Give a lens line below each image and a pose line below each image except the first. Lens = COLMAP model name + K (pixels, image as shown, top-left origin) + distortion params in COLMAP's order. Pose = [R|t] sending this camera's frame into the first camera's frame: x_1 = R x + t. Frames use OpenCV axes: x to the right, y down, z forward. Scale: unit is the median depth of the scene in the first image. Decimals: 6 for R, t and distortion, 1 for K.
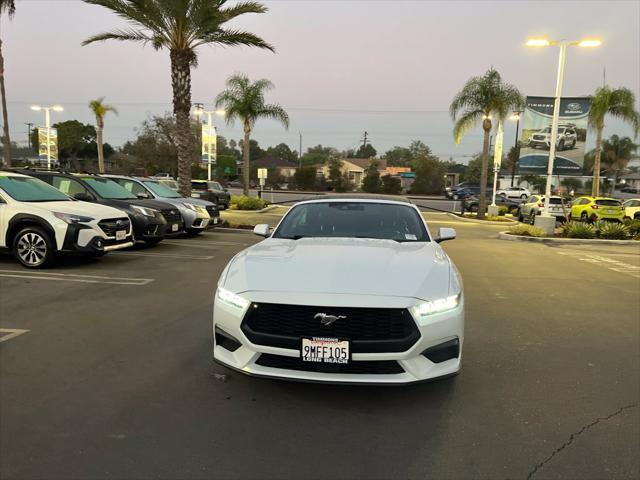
lens RADIAL K [[481.8, 0, 320.7], [0, 481.8, 243.0], [0, 0, 1]] dist [0.057455, -0.066272]
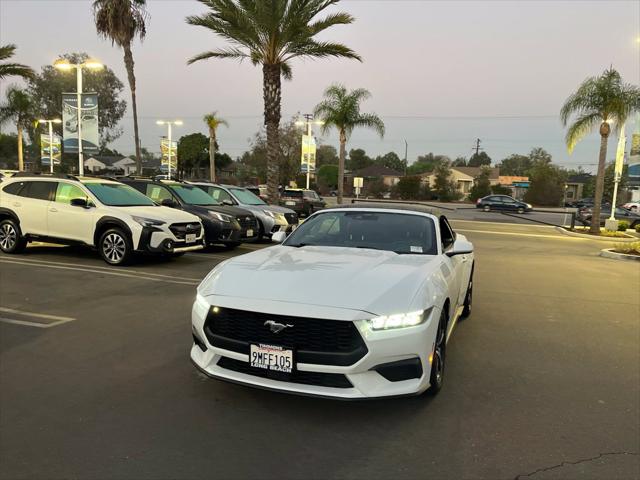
lens RADIAL K [[481.1, 0, 319.6], [0, 481.1, 249.5], [0, 0, 1]] dist [0.055747, -0.070801]
pose [[0.974325, 0.037549, -0.221992, 0.057585], [-0.038546, 0.999257, -0.000159, -0.001064], [0.221821, 0.008712, 0.975048, 0.007598]]
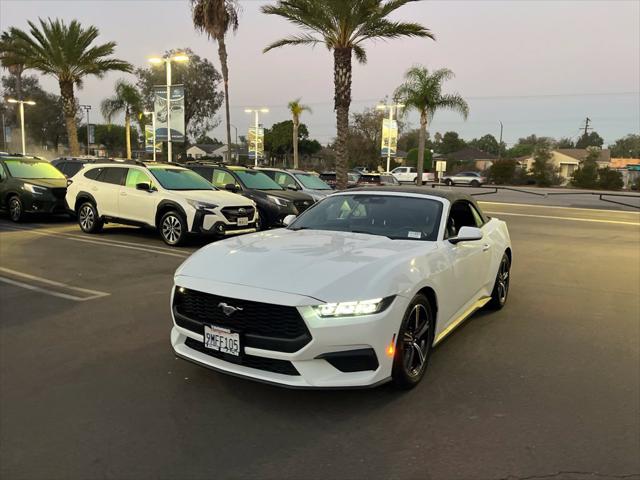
lens RADIAL K [[480.4, 0, 320.0], [0, 480.4, 240.0], [0, 0, 1]] dist [0.061548, -0.080435]
pose [[0.915292, 0.059186, -0.398418, 0.104249], [-0.056128, 0.998236, 0.019346, -0.002680], [0.398860, 0.004655, 0.917000, 0.029185]]
